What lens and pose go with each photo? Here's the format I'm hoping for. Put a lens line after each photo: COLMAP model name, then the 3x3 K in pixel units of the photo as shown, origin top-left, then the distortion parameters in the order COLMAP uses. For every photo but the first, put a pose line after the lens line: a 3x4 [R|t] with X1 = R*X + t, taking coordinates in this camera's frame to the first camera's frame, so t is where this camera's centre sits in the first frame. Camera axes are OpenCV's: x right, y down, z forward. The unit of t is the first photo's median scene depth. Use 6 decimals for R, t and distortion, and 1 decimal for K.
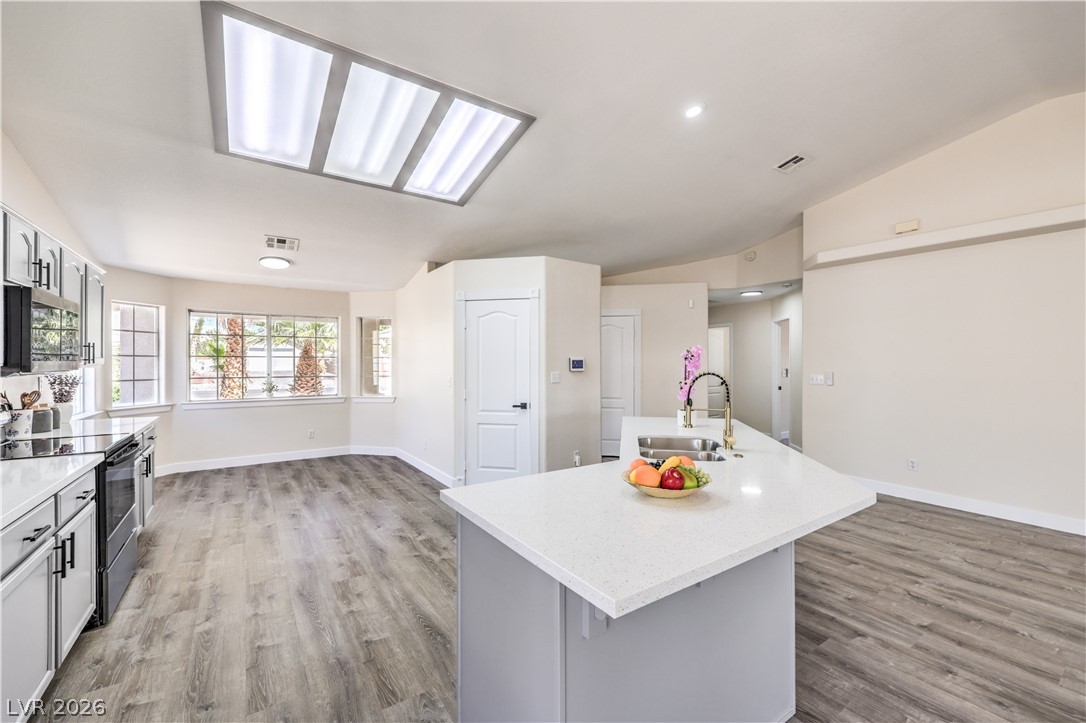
lens RADIAL K [[435.8, 0, 544.5], [0, 435.8, 360.6], [0, 0, 1]] dist [0.000345, 0.000070]
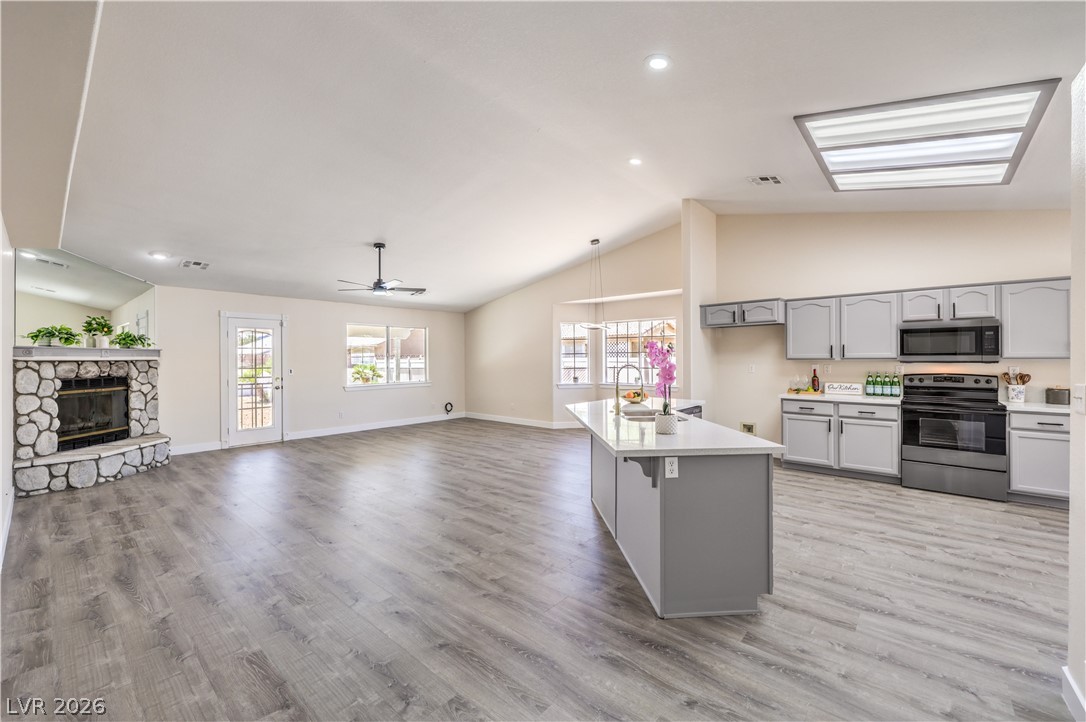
lens RADIAL K [[435.8, 0, 544.5], [0, 435.8, 360.1], [0, 0, 1]] dist [0.000345, 0.000070]
pose [[-0.965383, 0.006902, -0.260746, 0.841016], [0.006971, 0.999975, 0.000660, 0.006476], [0.260744, -0.001180, -0.965407, 1.899940]]
